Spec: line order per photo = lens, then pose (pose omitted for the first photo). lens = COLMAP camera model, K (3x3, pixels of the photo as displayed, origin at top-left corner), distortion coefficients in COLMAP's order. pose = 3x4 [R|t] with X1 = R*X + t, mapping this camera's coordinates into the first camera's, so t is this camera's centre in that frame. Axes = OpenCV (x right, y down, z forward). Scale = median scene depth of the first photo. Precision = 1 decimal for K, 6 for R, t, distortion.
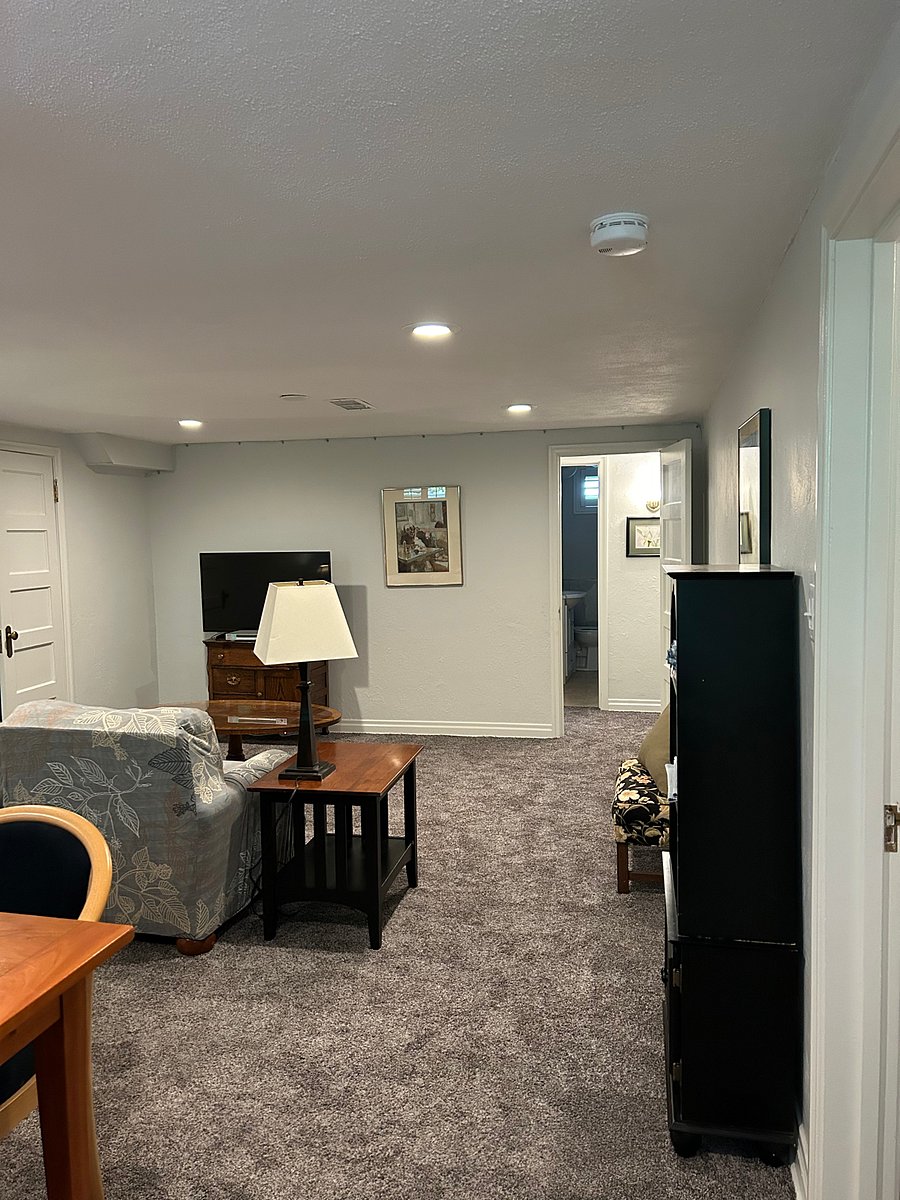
lens RADIAL K [[893.2, 0, 450.4], [0, 893.2, 597.7], [0, 0, 1]] dist [0.016227, -0.015576]
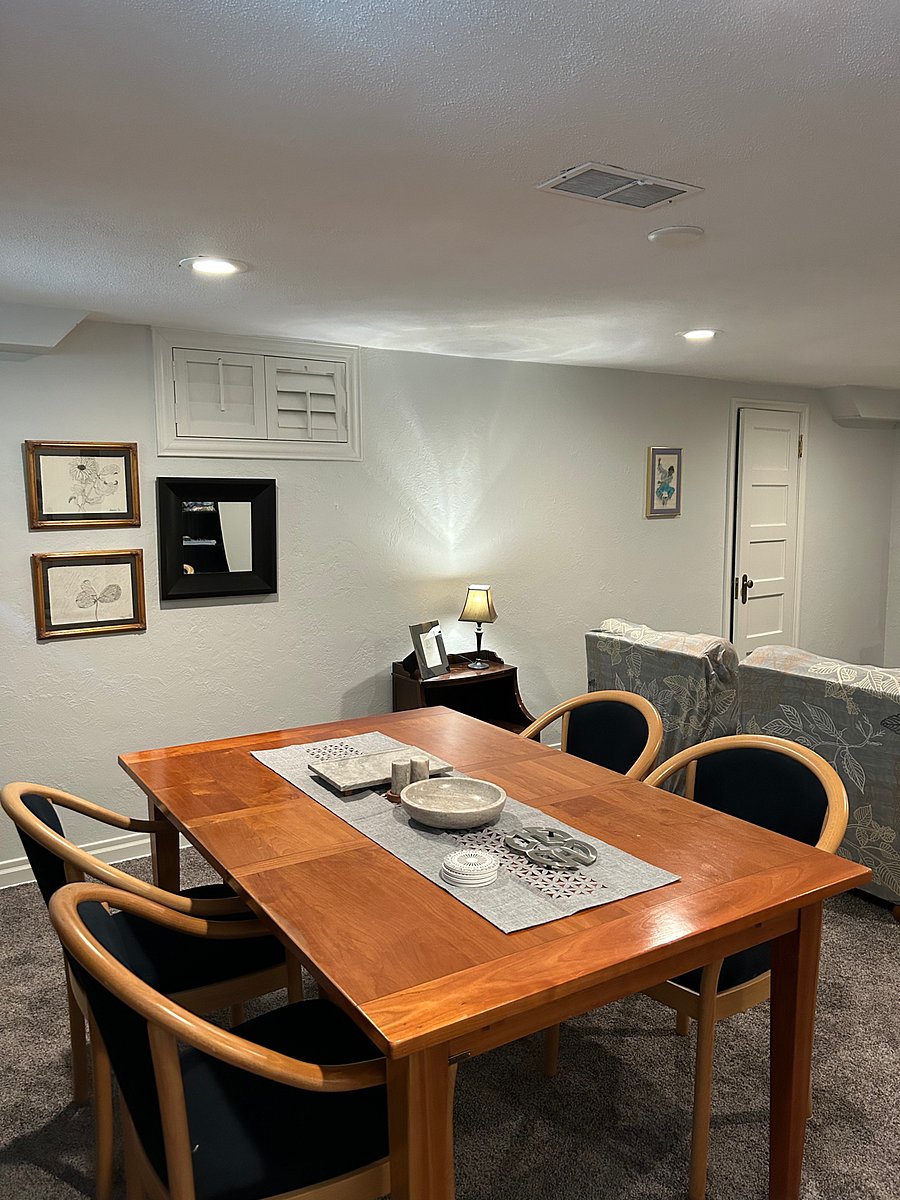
lens RADIAL K [[893.2, 0, 452.7], [0, 893.2, 598.7], [0, 0, 1]] dist [0.016227, -0.015576]
pose [[0.717713, 0.093365, -0.690051, -0.007479], [-0.058168, 0.995546, 0.074199, 0.003422], [0.693905, -0.013115, 0.719947, -0.035821]]
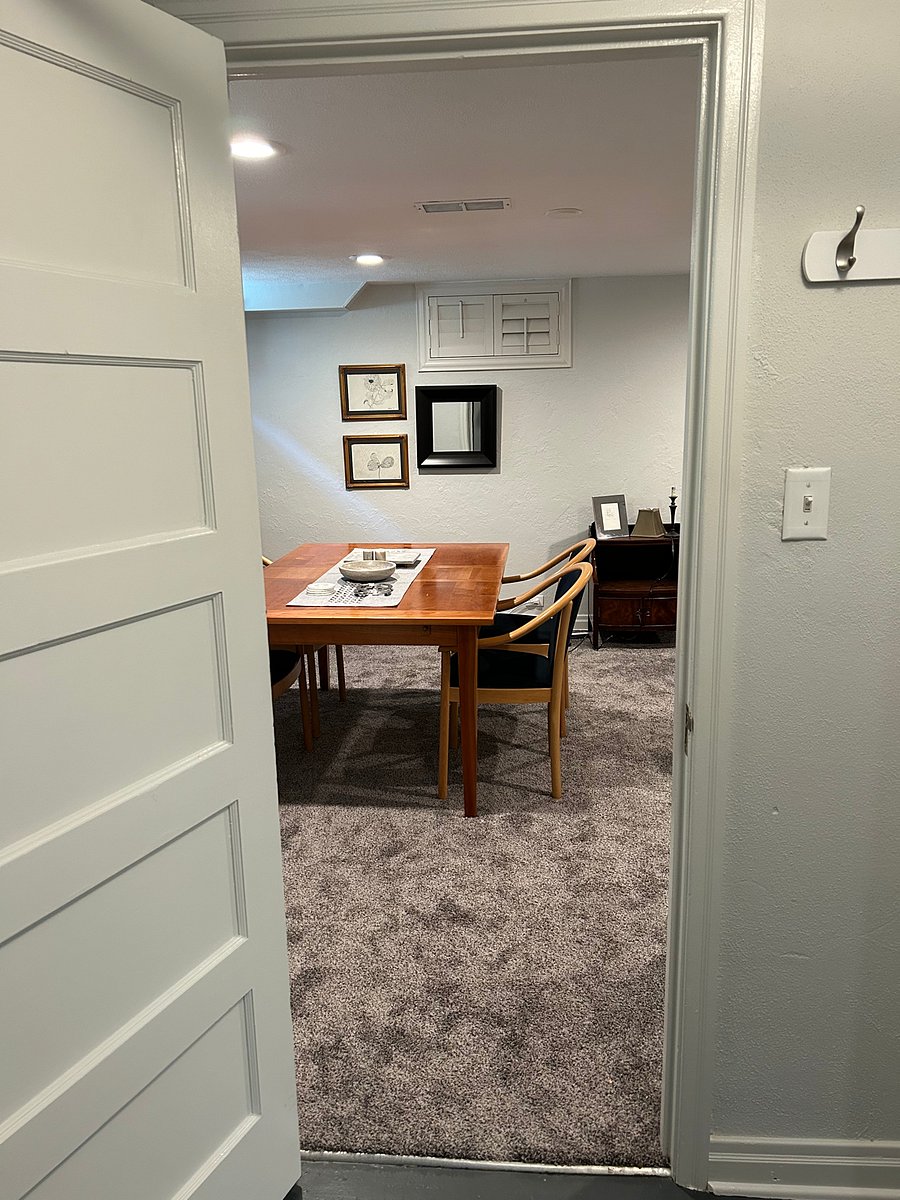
lens RADIAL K [[893.2, 0, 455.9], [0, 893.2, 608.4], [0, 0, 1]] dist [0.016227, -0.015576]
pose [[0.145116, 0.239651, -0.959952, 0.448533], [-0.052655, 0.970718, 0.234379, -0.022023], [0.988013, 0.016535, 0.153486, 0.207733]]
